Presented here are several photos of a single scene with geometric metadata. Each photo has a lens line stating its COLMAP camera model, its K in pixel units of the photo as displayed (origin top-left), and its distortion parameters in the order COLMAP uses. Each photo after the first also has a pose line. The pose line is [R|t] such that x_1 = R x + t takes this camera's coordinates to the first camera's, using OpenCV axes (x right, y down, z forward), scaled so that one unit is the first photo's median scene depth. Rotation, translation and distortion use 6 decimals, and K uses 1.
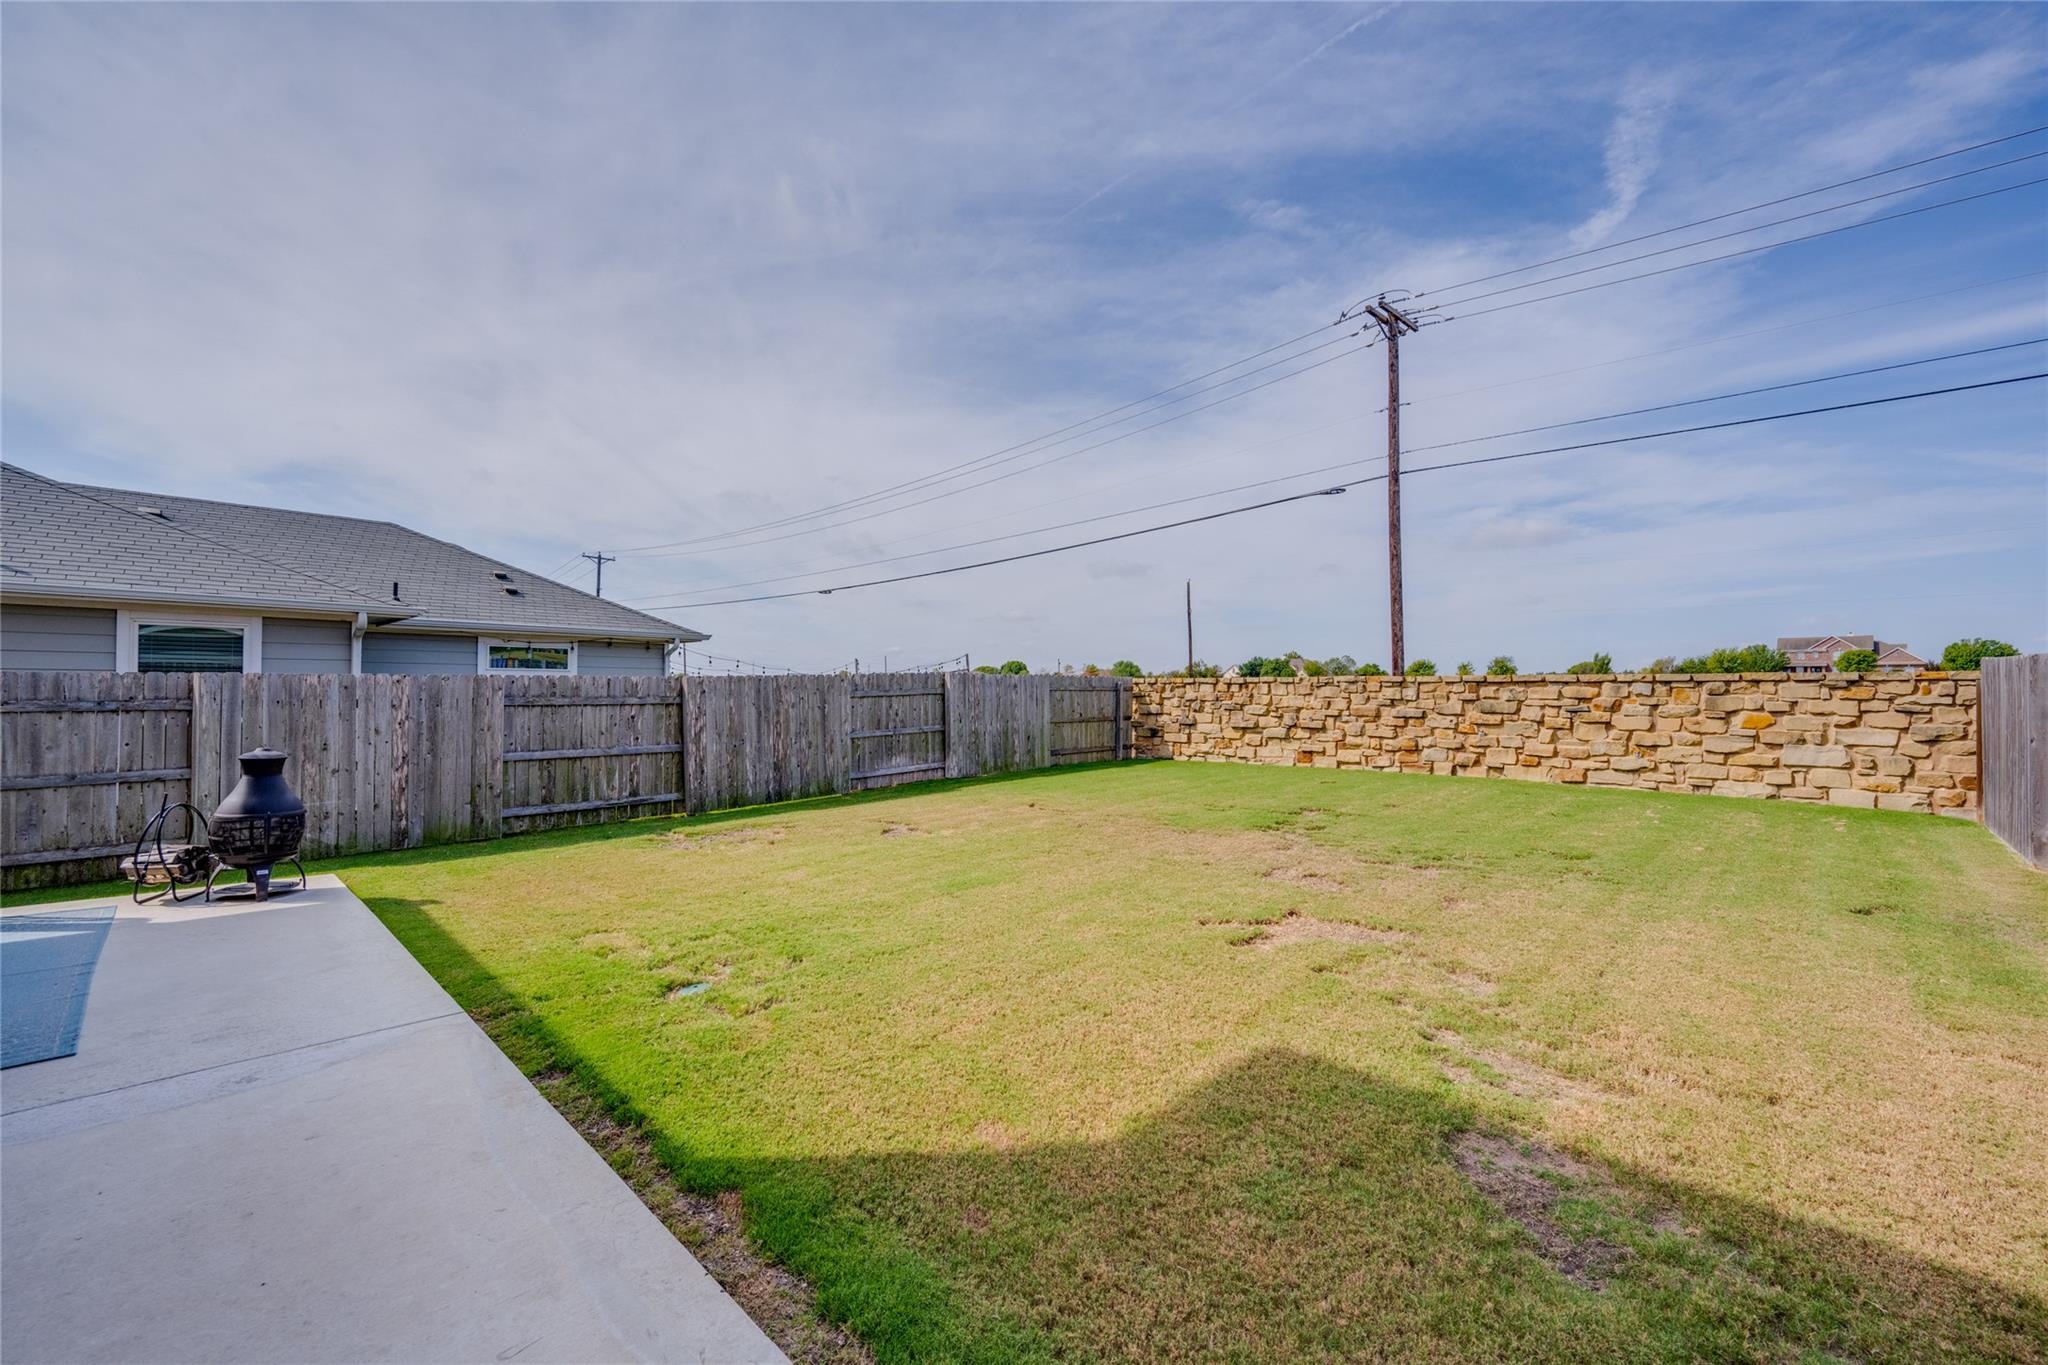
lens RADIAL K [[816.0, 0, 1026.6], [0, 816.0, 698.3], [0, 0, 1]] dist [0.008376, -0.000080]
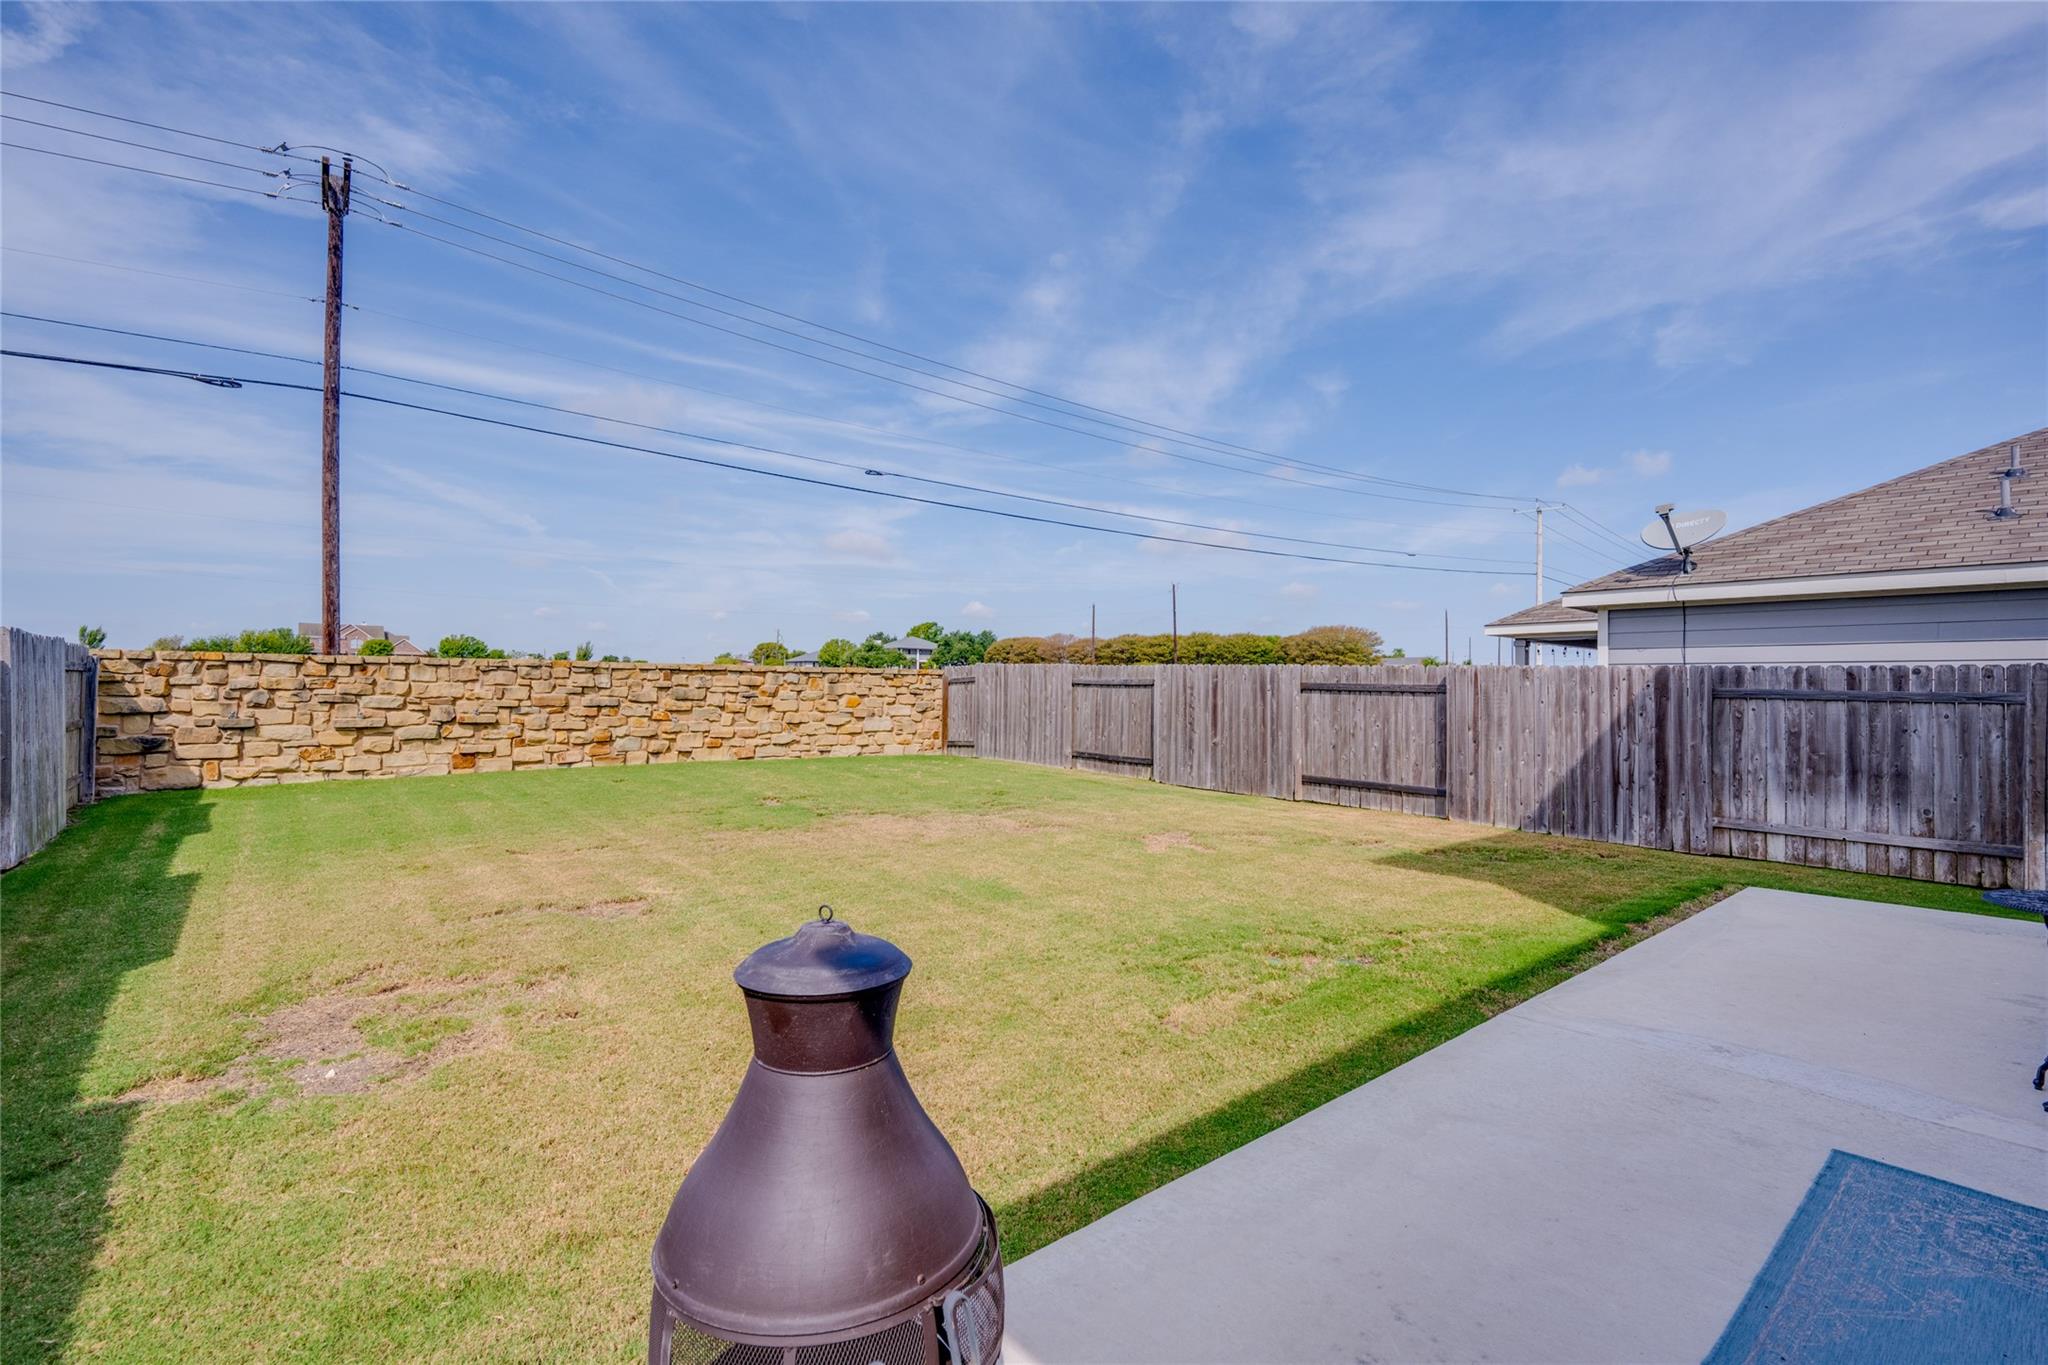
lens RADIAL K [[920.2, 0, 1025.9], [0, 920.2, 671.5], [0, 0, 1]] dist [-0.017617, 0.000129]
pose [[0.111486, 0.014943, 0.993654, -0.504685], [-0.000003, 0.999887, -0.015036, -0.000400], [-0.993766, 0.001673, 0.111473, 0.400639]]
